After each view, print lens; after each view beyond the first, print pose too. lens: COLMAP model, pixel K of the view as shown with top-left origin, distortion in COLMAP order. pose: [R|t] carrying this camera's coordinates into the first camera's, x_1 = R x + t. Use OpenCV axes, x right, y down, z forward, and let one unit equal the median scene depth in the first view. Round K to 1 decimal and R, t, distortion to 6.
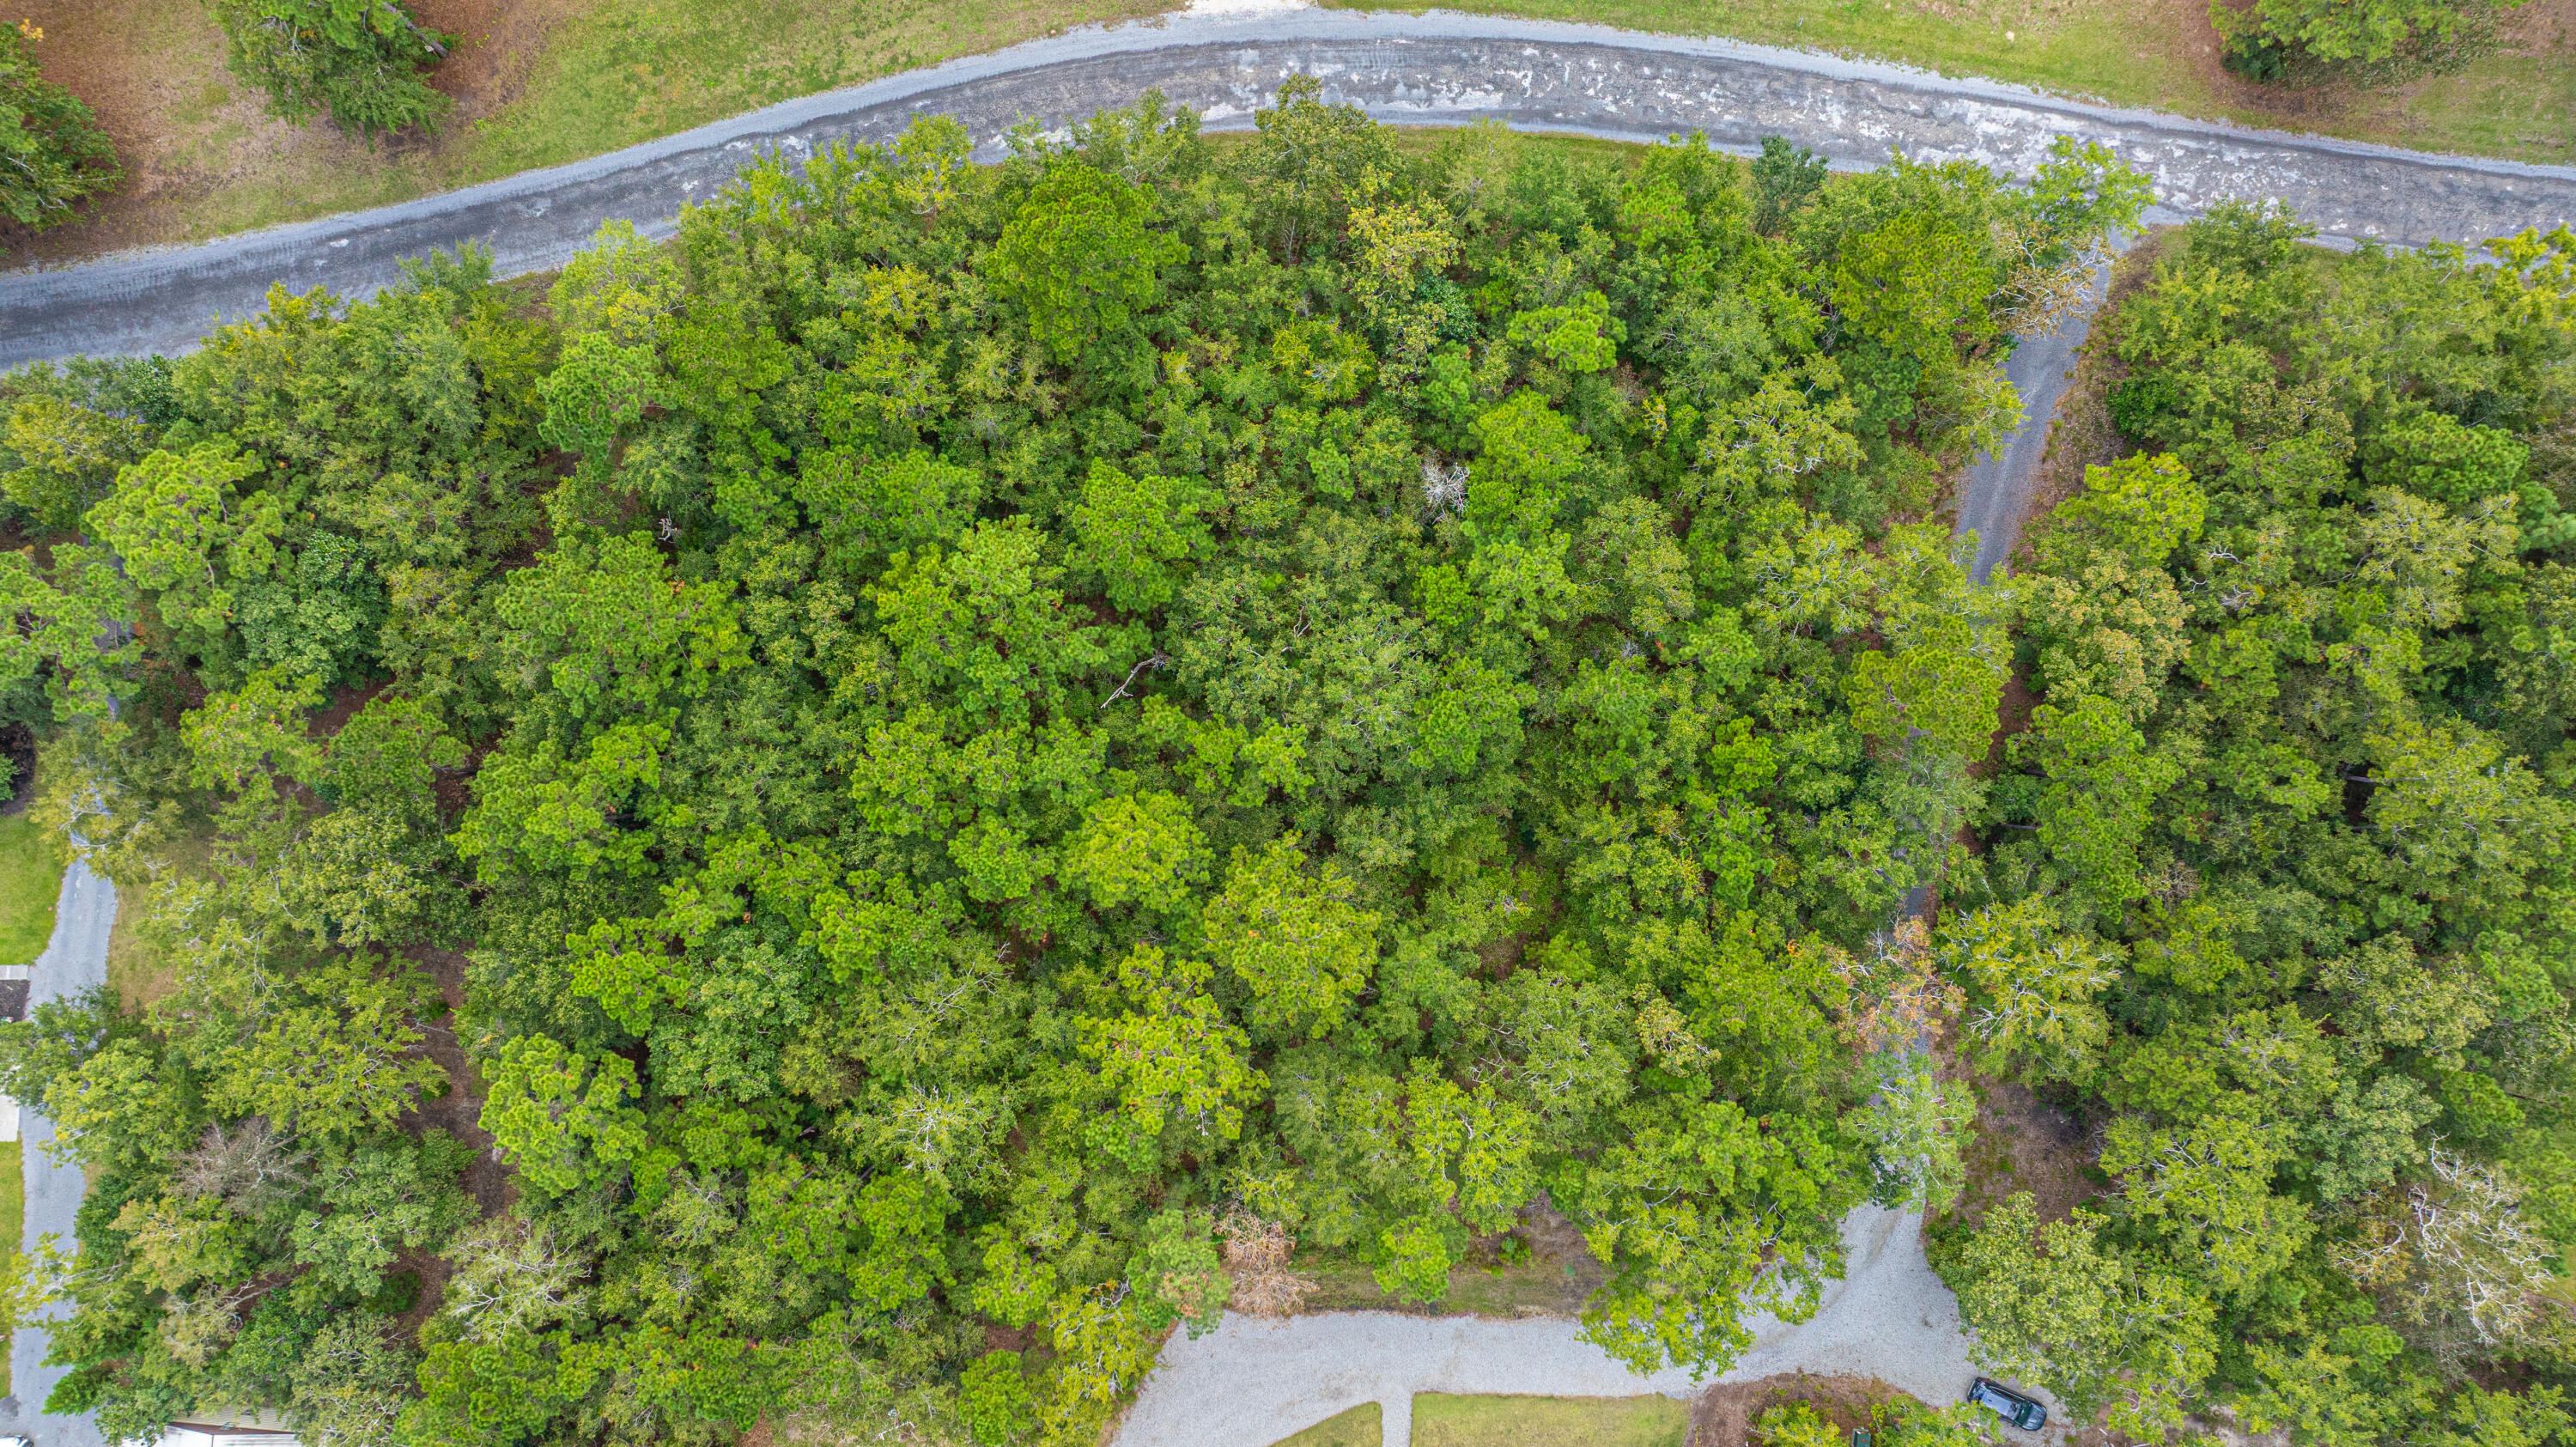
lens RADIAL K [[1801.5, 0, 1302.9], [0, 1801.5, 711.8], [0, 0, 1]] dist [-0.022272, -0.004230]
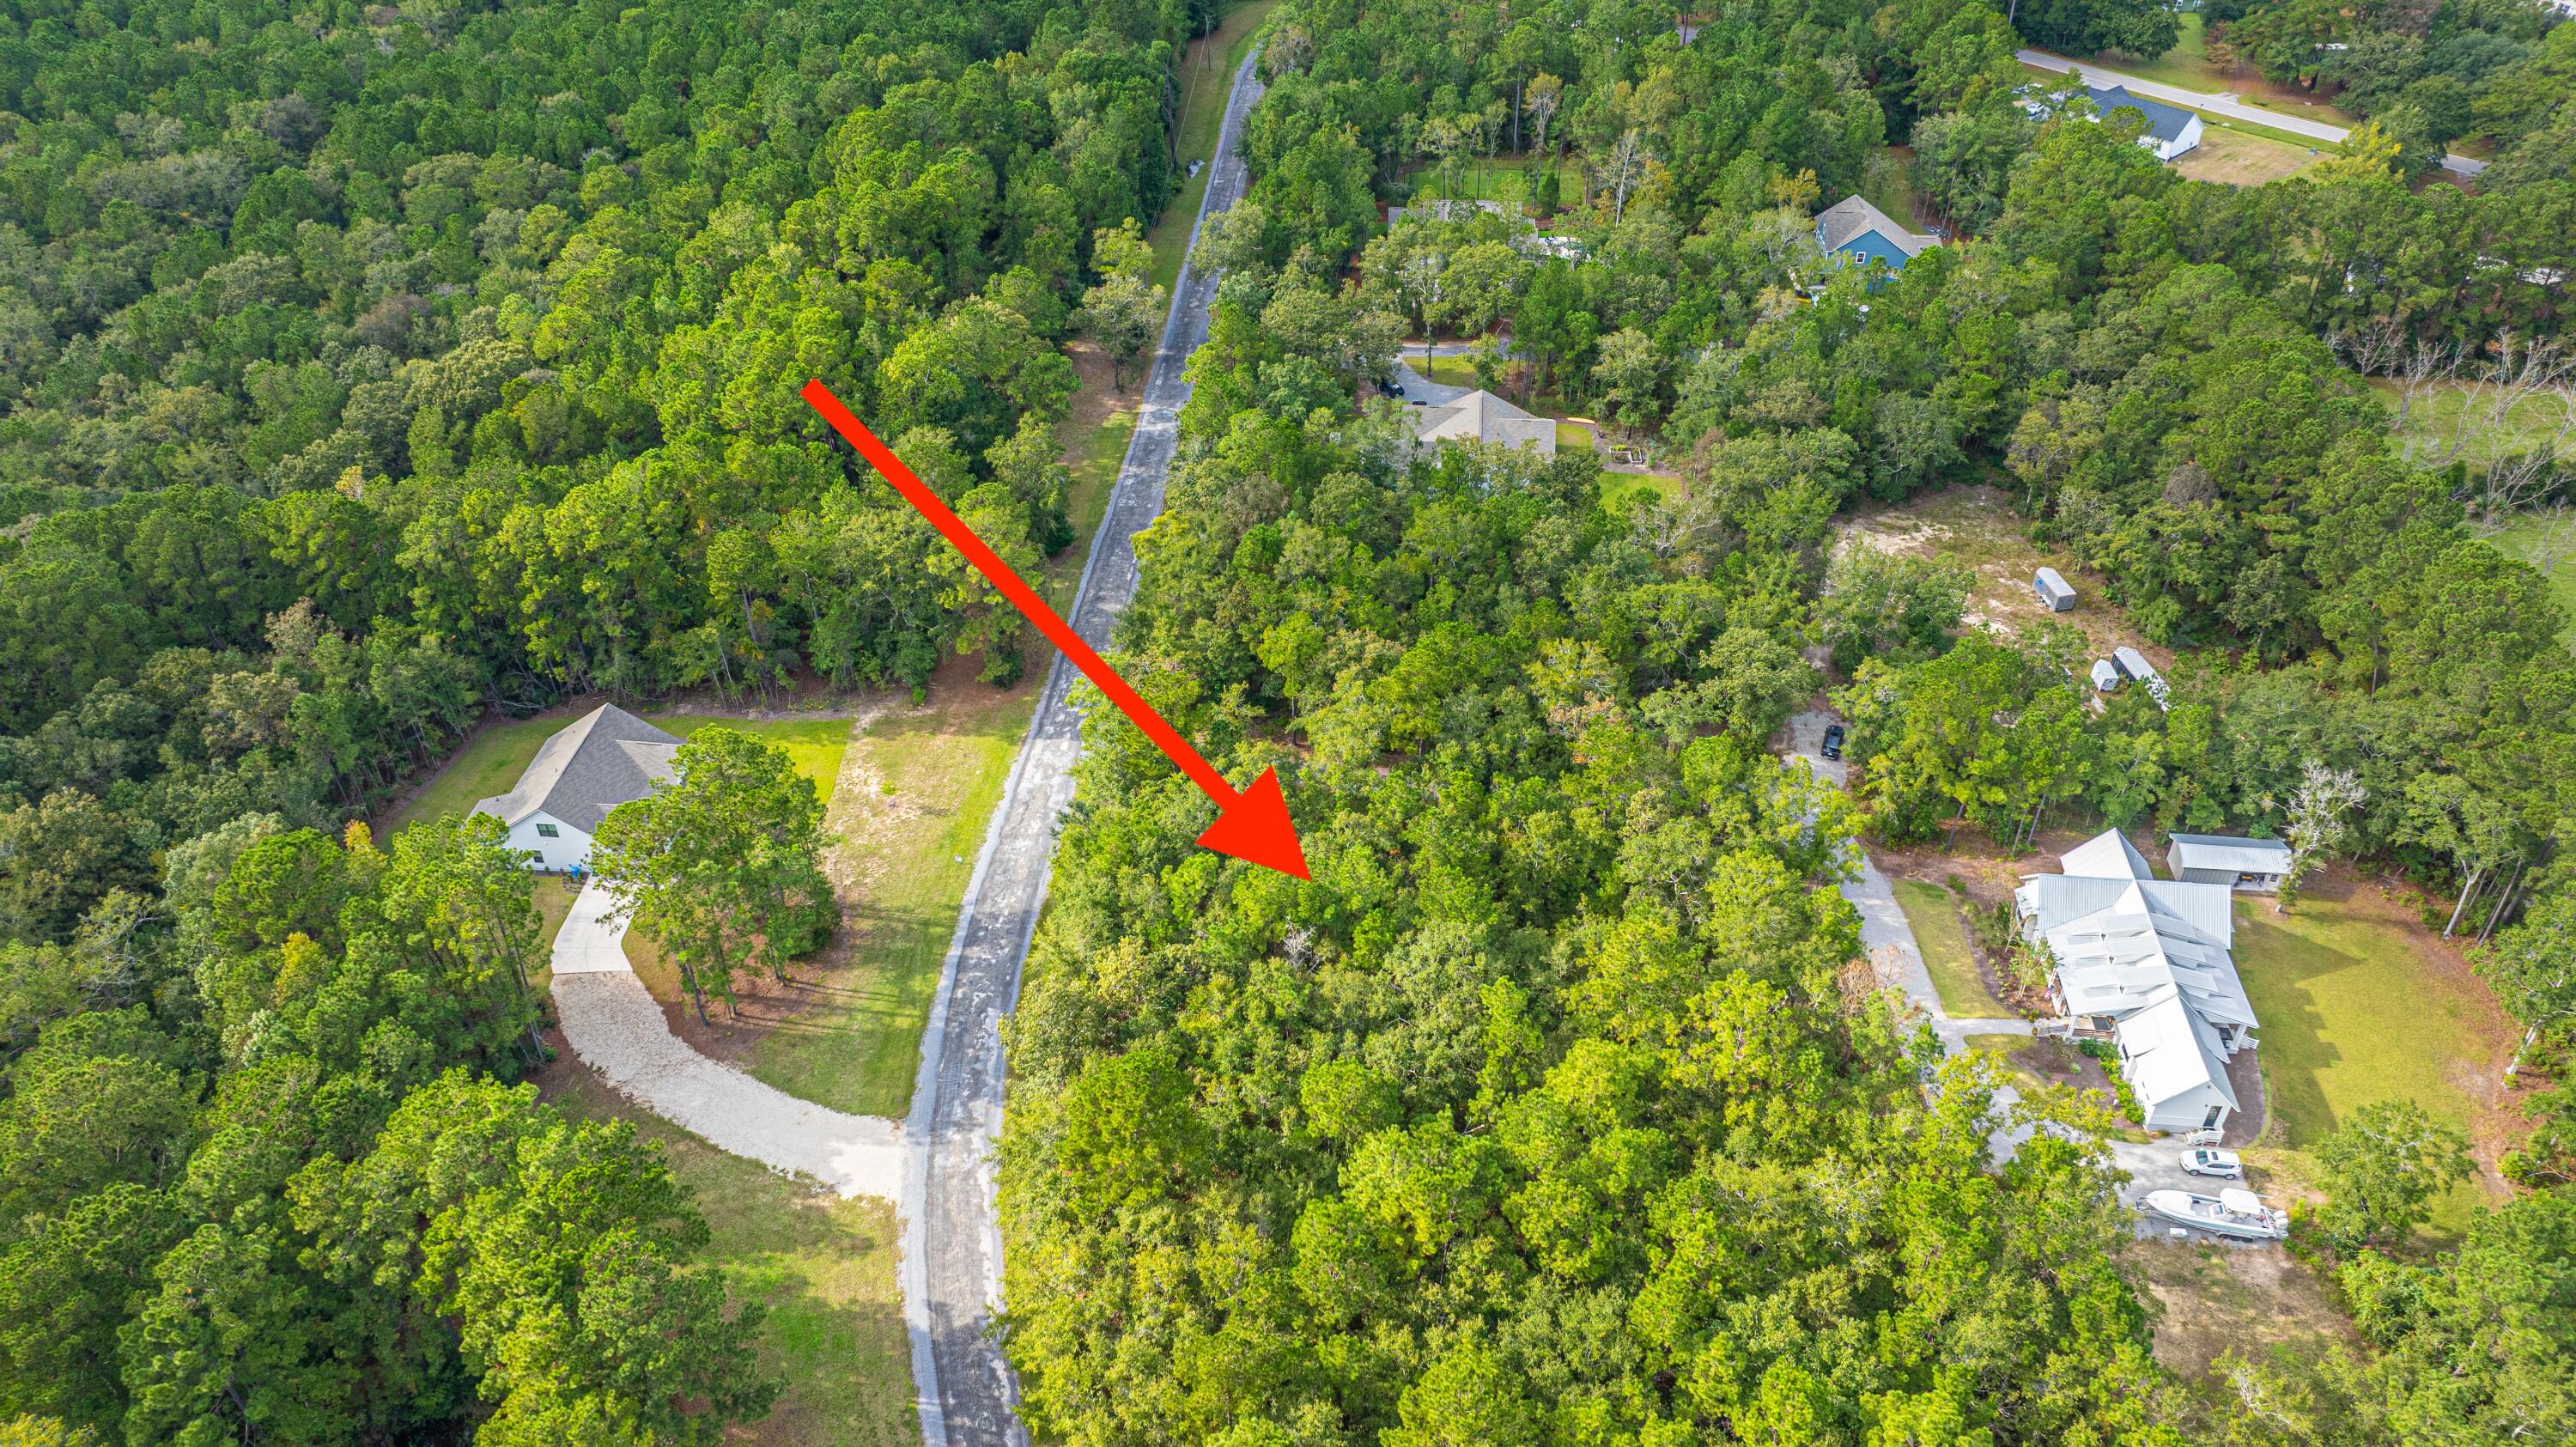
lens RADIAL K [[1801.5, 0, 1302.9], [0, 1801.5, 711.8], [0, 0, 1]] dist [-0.022272, -0.004230]
pose [[-0.050295, -0.603149, 0.796041, -0.948822], [0.998691, -0.022973, 0.045693, -0.182747], [-0.009273, 0.797298, 0.603515, -0.003691]]
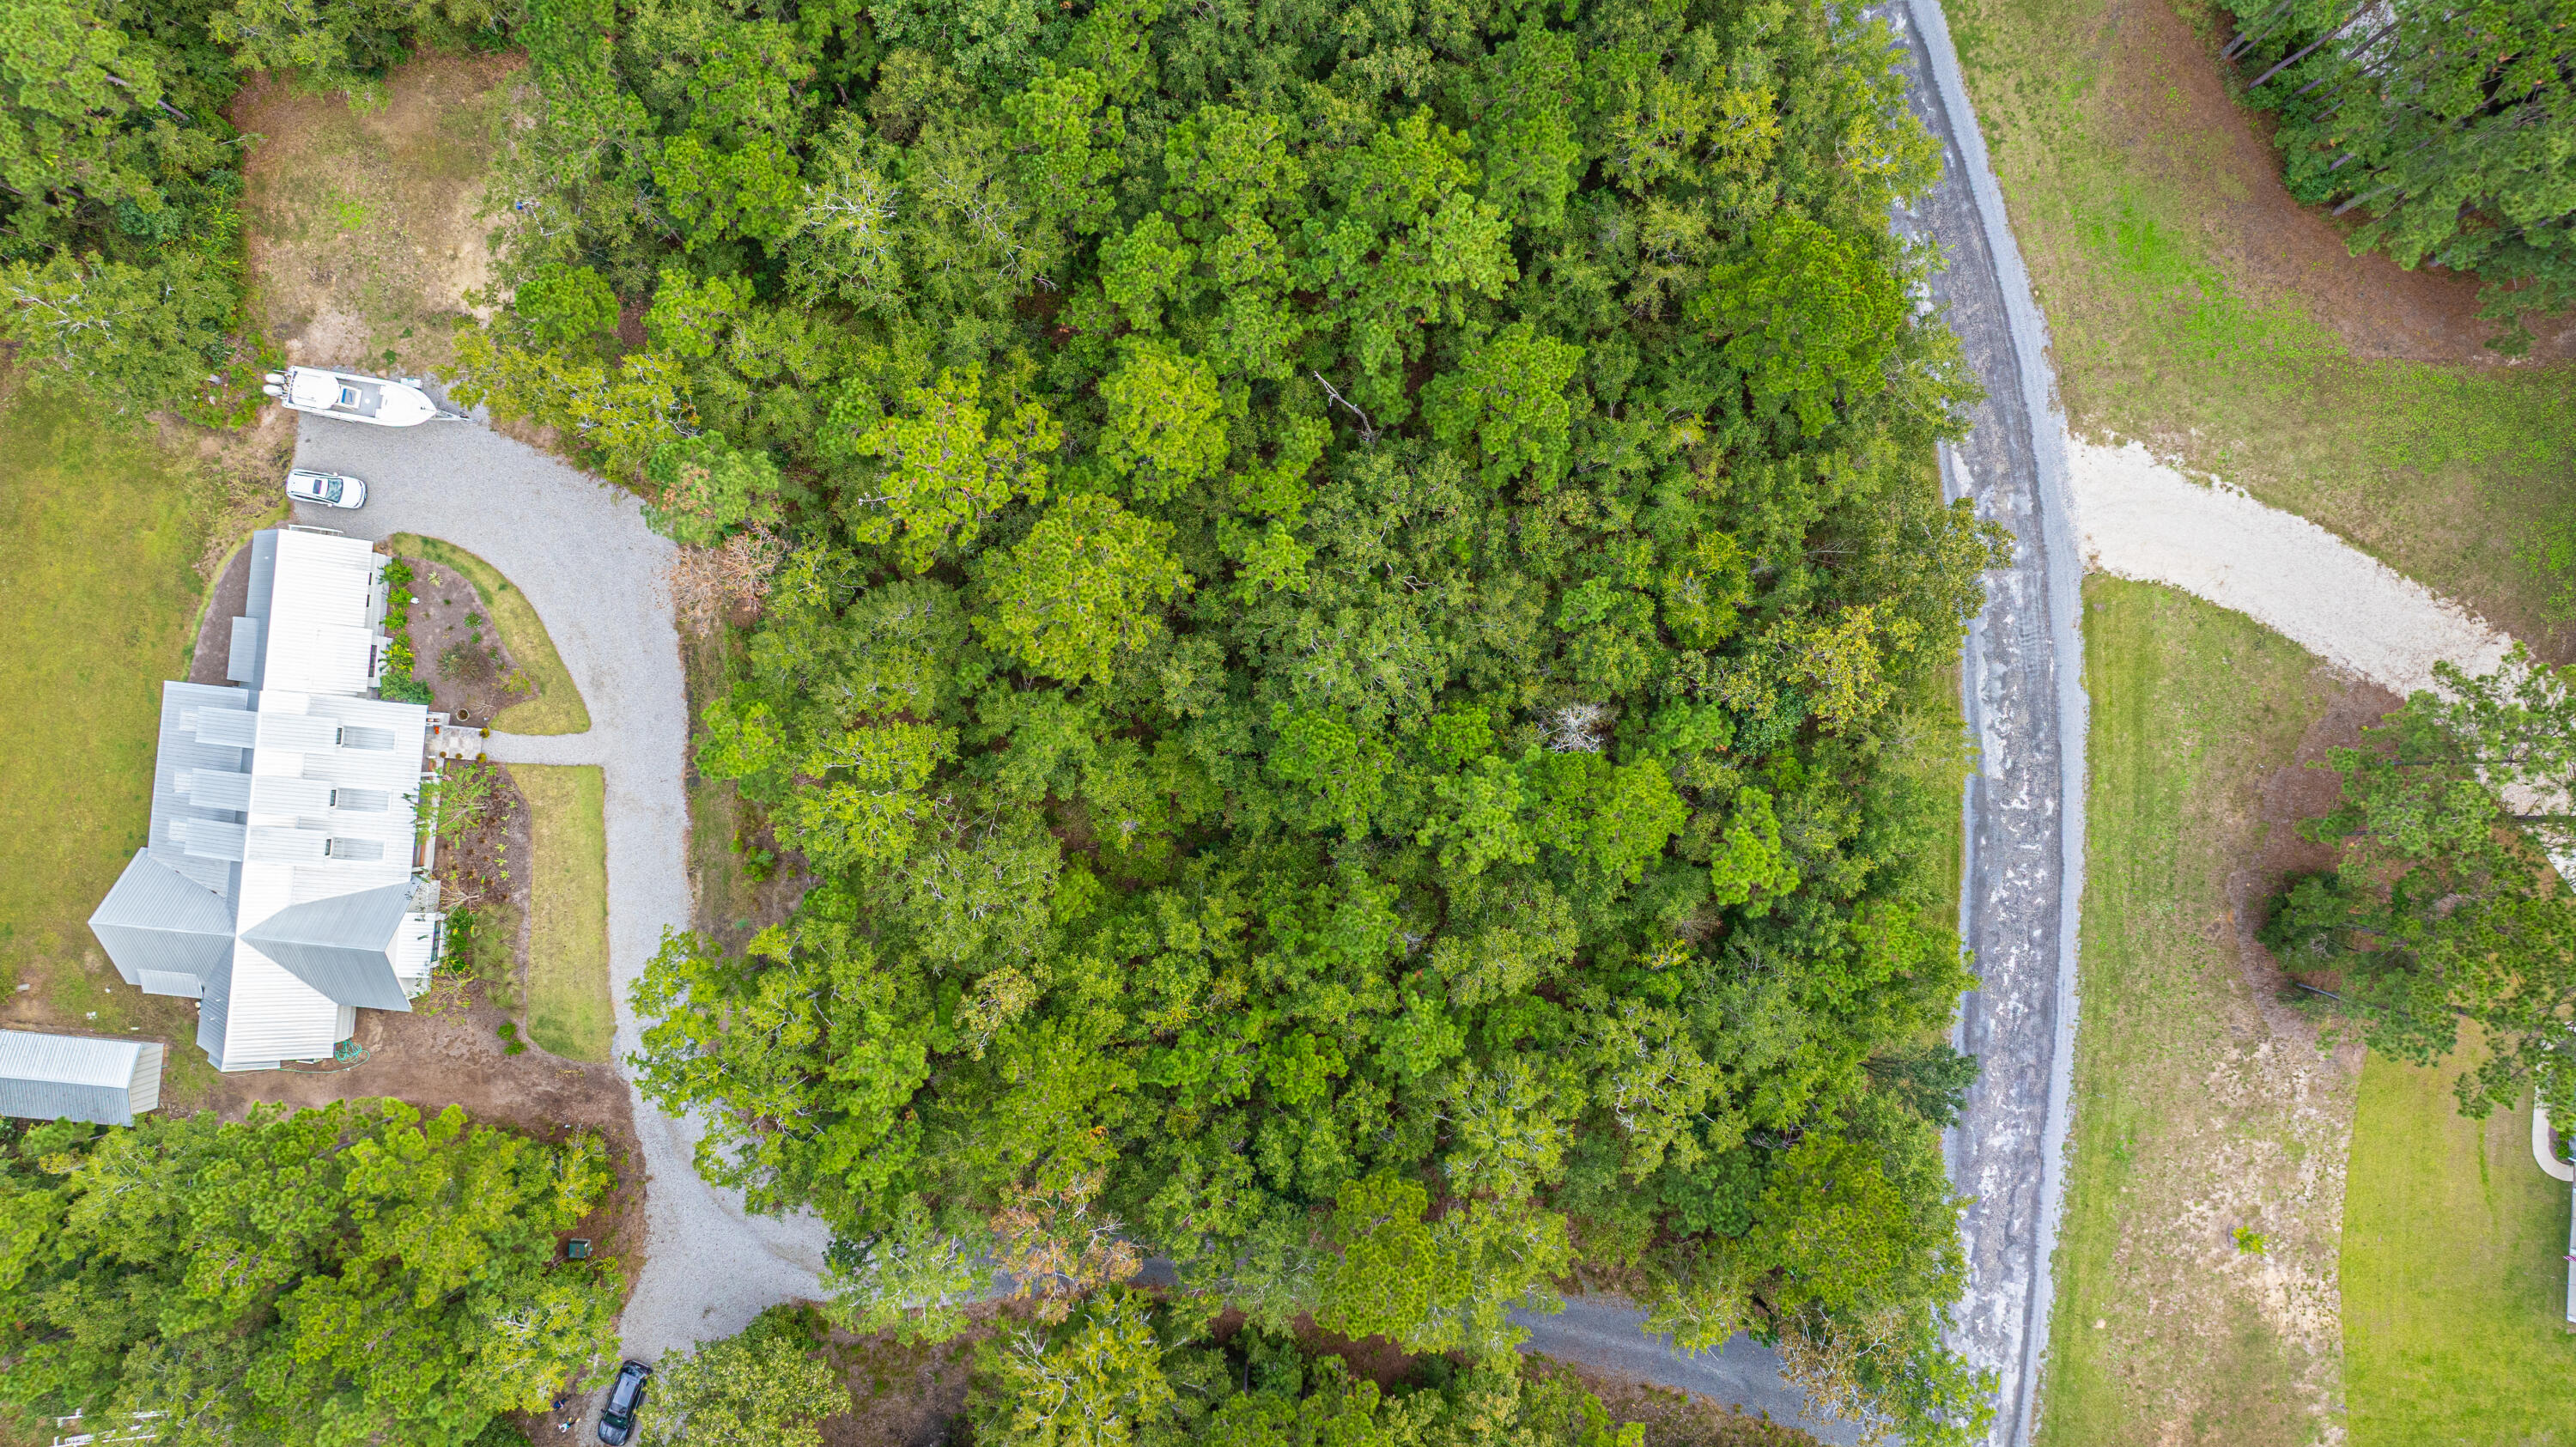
lens RADIAL K [[1801.5, 0, 1302.9], [0, 1801.5, 711.8], [0, 0, 1]] dist [-0.022272, -0.004230]
pose [[0.060188, 0.998130, -0.010671, 0.072342], [-0.998115, 0.060309, 0.011360, 0.003809], [0.011982, 0.009968, 0.999879, 0.077105]]
